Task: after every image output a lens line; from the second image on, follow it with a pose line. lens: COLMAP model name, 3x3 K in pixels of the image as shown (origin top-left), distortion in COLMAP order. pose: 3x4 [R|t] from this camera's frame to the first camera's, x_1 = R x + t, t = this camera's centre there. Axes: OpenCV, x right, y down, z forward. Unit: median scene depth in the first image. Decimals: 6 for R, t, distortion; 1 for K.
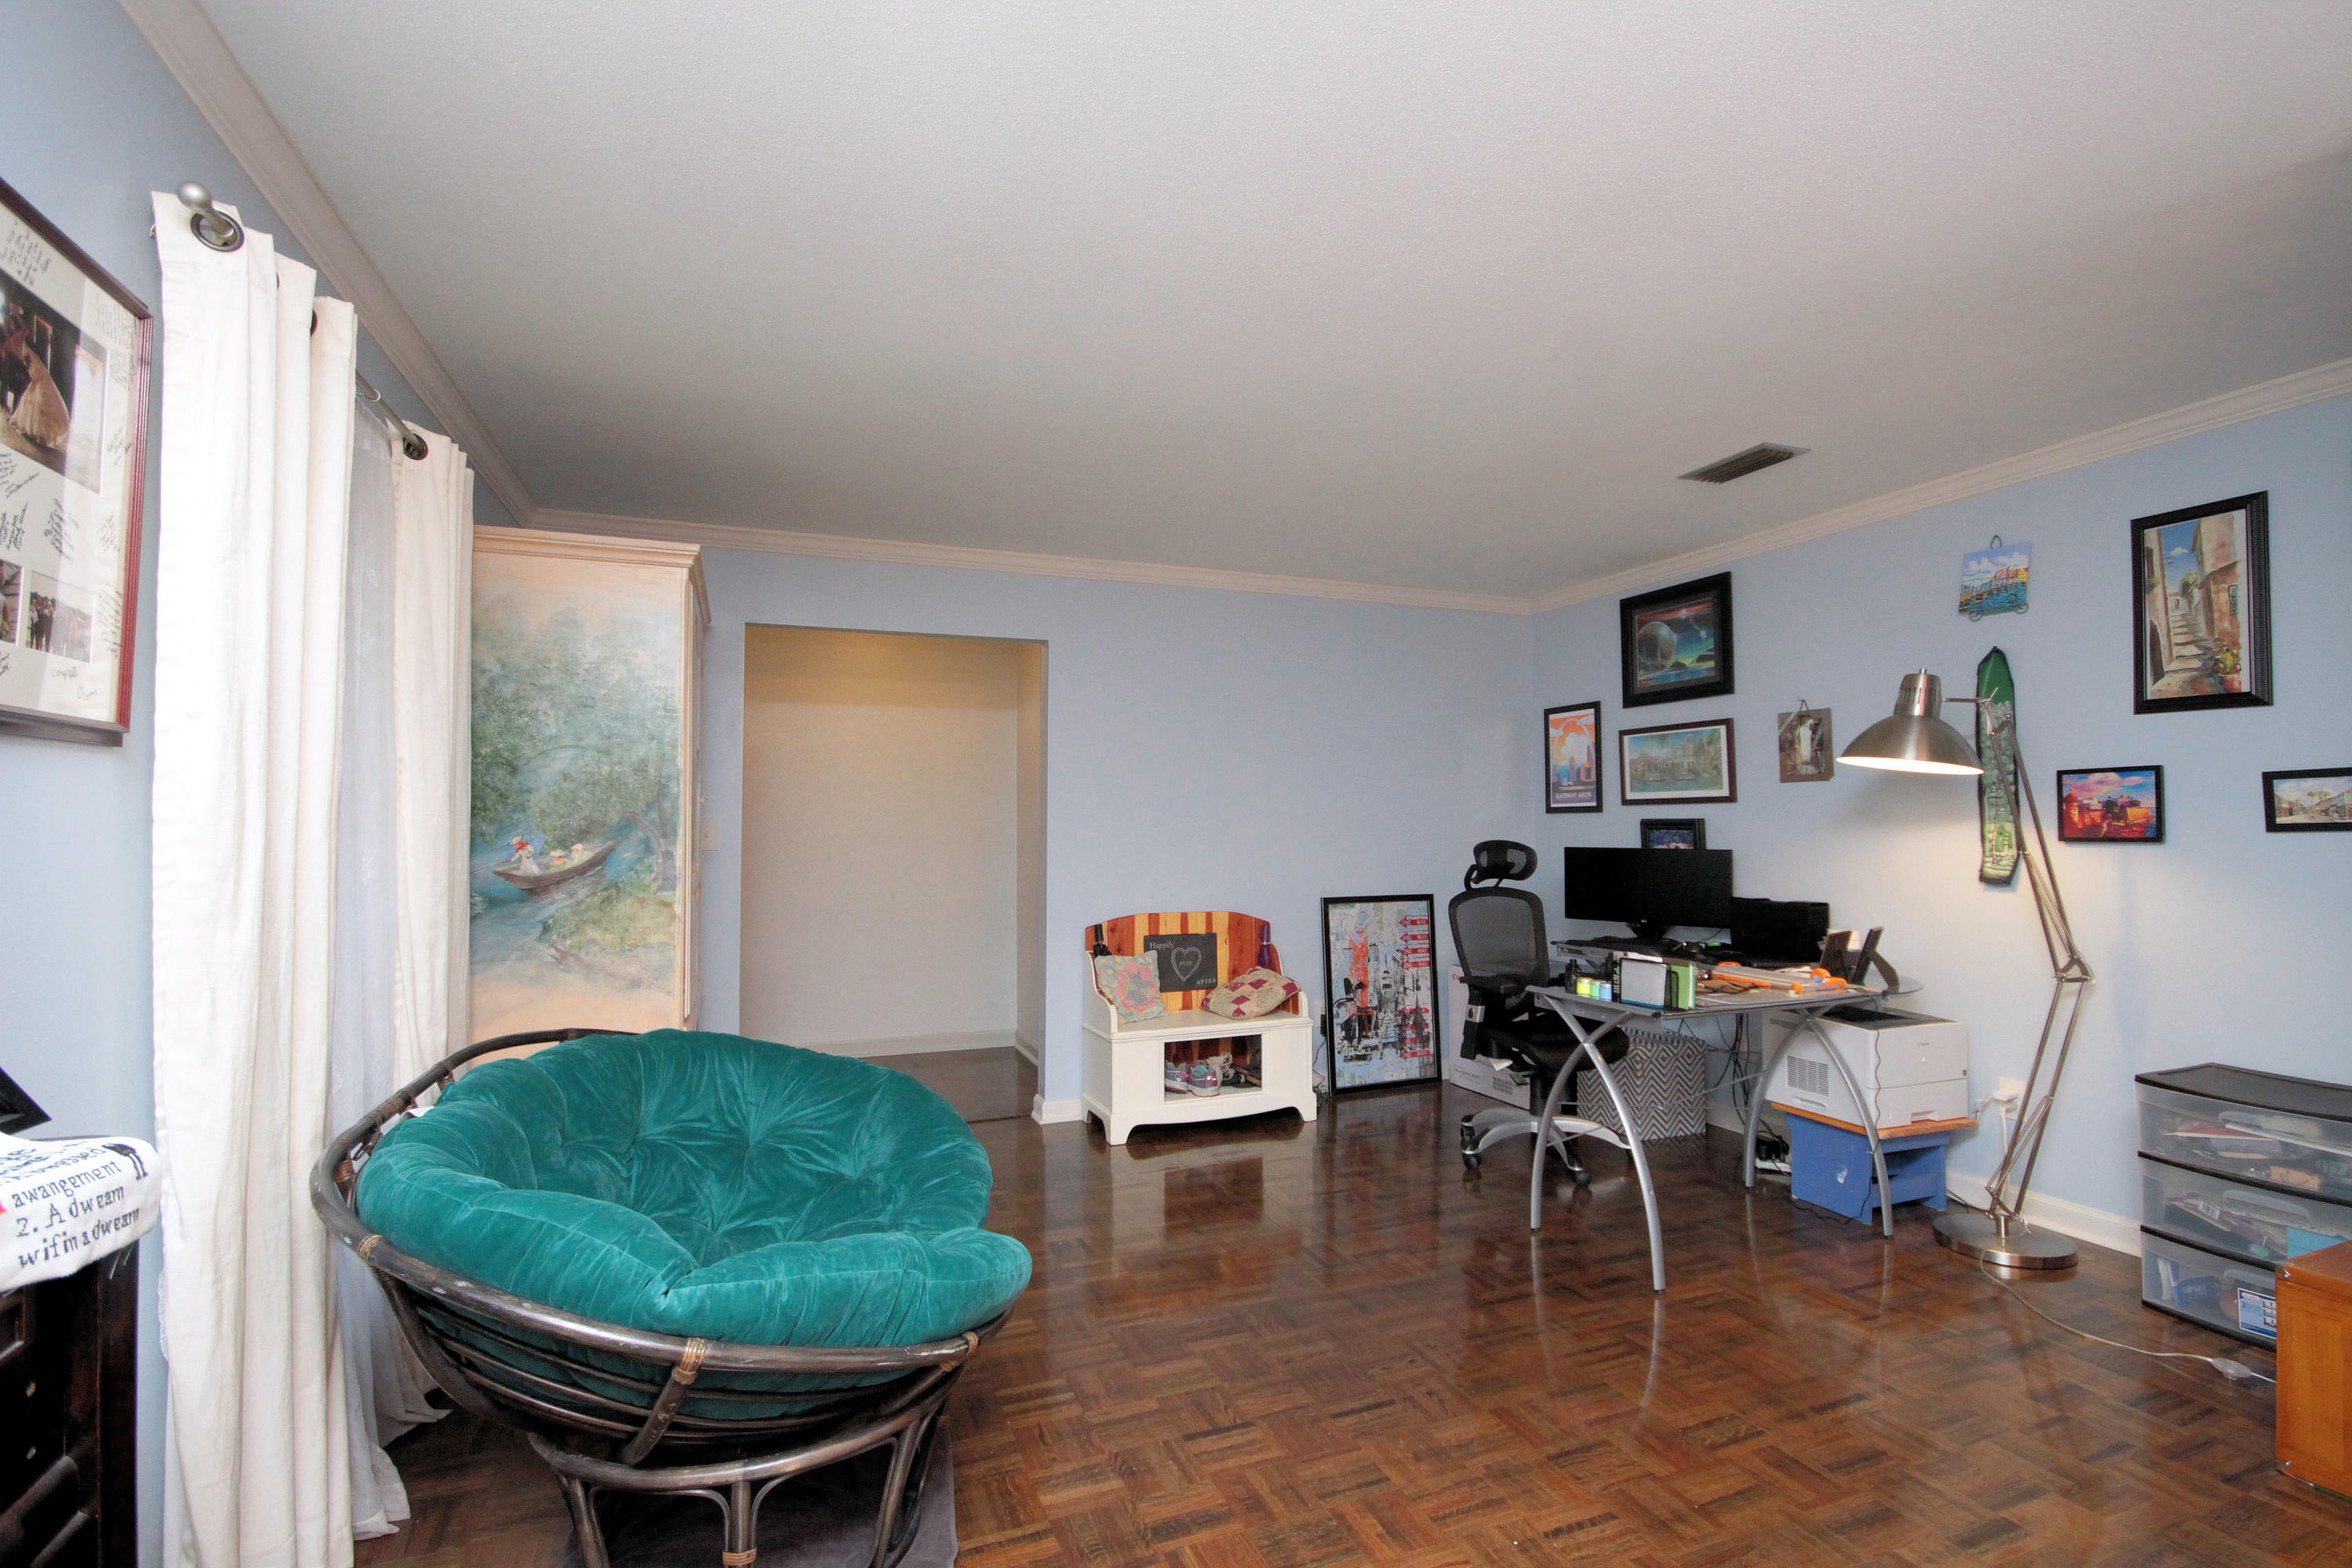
lens RADIAL K [[1077.9, 0, 1188.9], [0, 1077.9, 786.9], [0, 0, 1]] dist [0.000035, -0.006738]
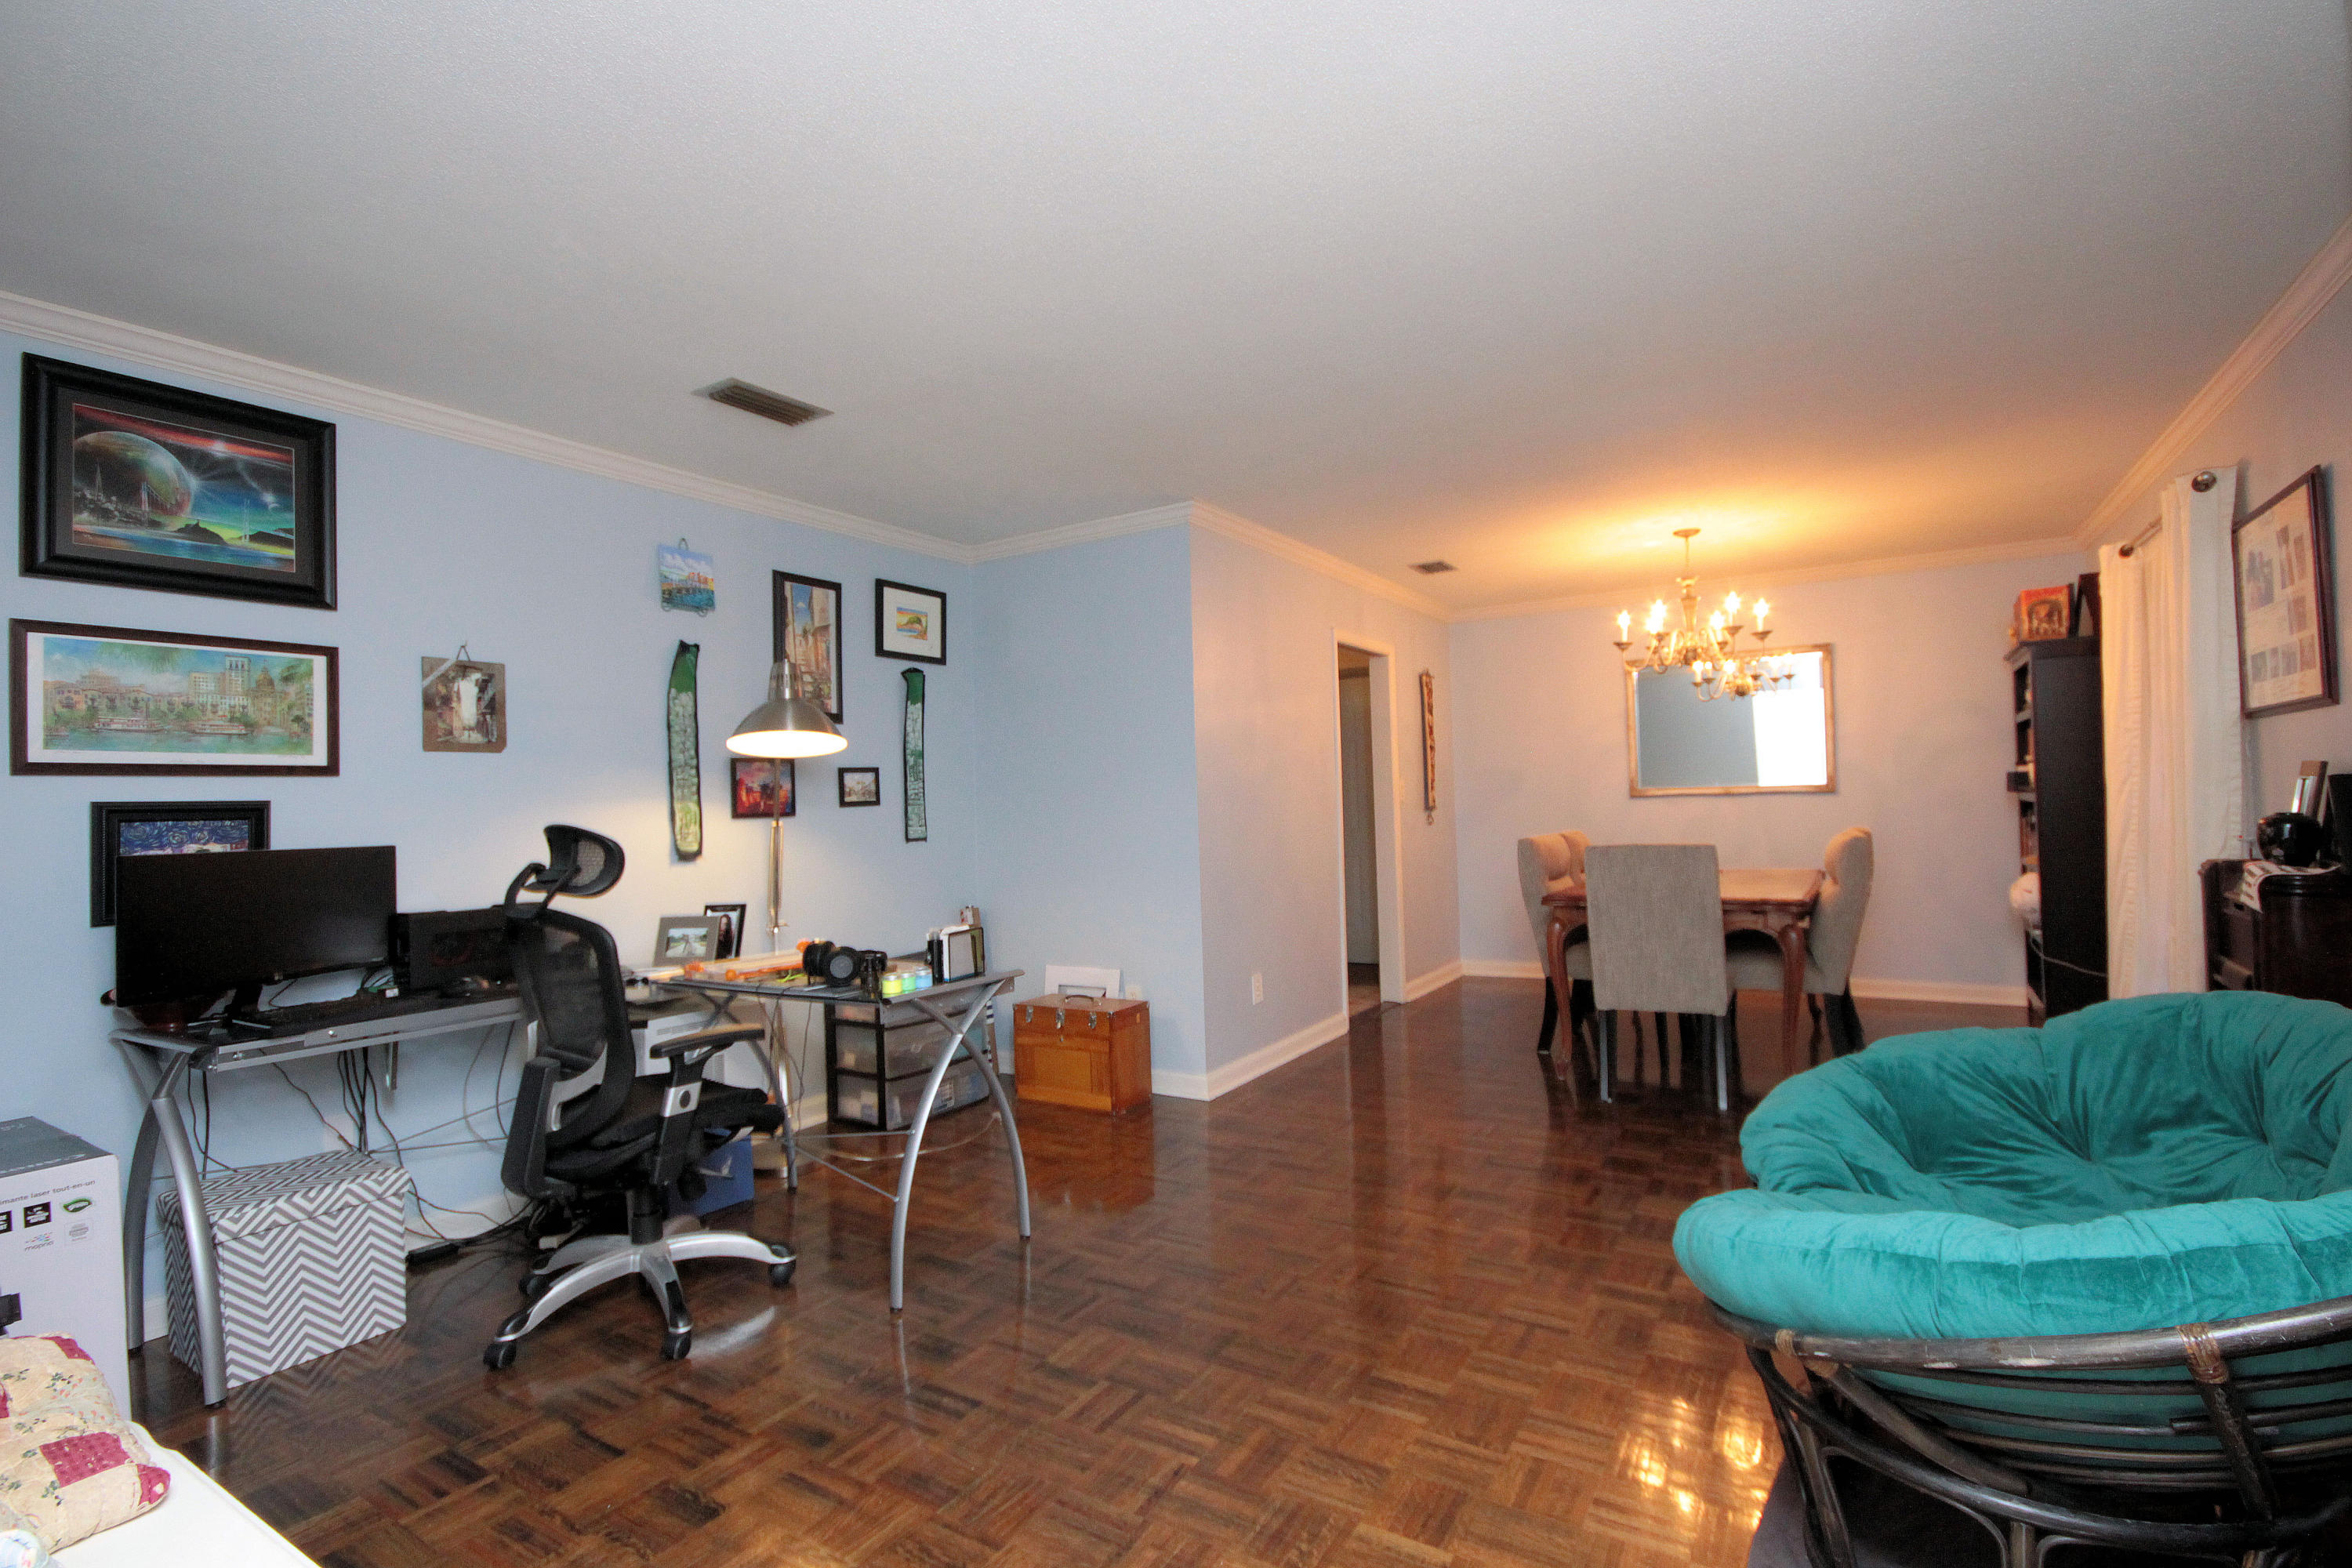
lens RADIAL K [[1077.9, 0, 1188.9], [0, 1077.9, 786.9], [0, 0, 1]] dist [0.000035, -0.006738]
pose [[-0.594683, 0.032662, 0.803297, -0.353801], [0.001864, 0.999228, -0.039249, 0.051312], [-0.803958, -0.021843, -0.594284, 1.040970]]
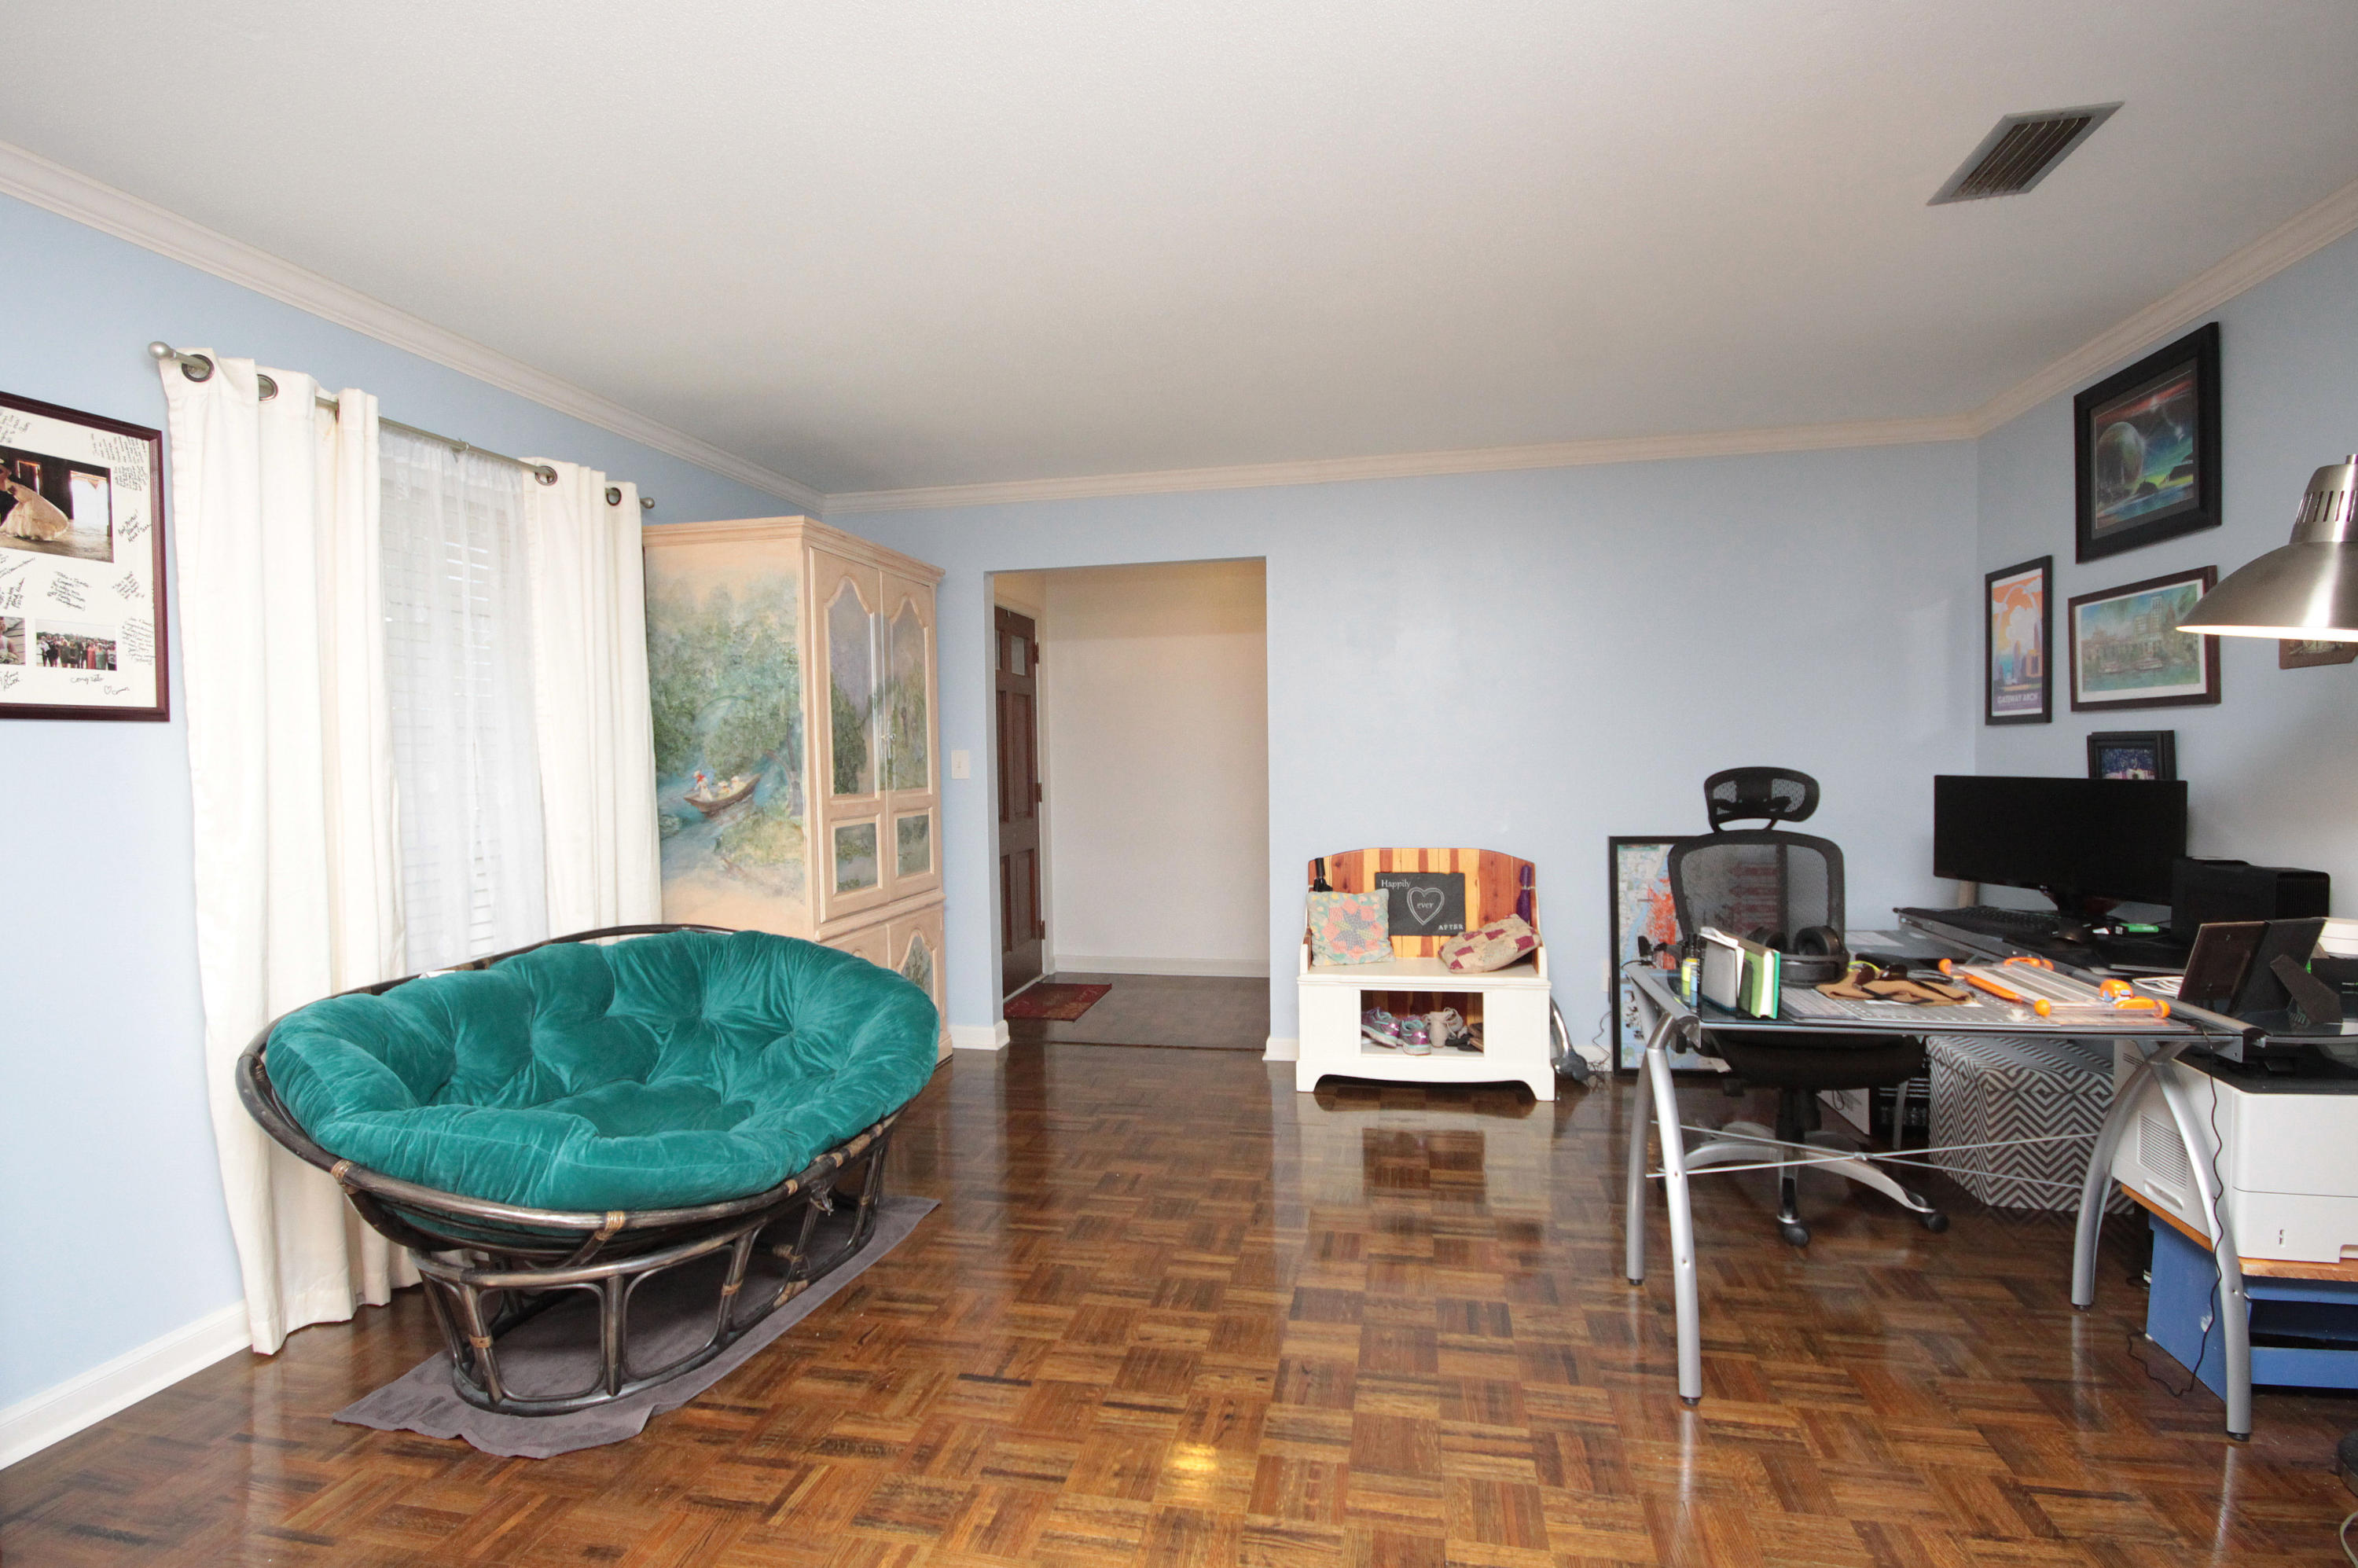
lens RADIAL K [[1109.0, 0, 1191.6], [0, 1109.0, 784.6], [0, 0, 1]] dist [-0.004795, -0.000923]
pose [[0.835950, 0.004585, -0.548786, 0.389711], [0.034409, 0.997560, 0.060749, 0.002441], [0.547726, -0.069667, 0.833753, 0.160230]]
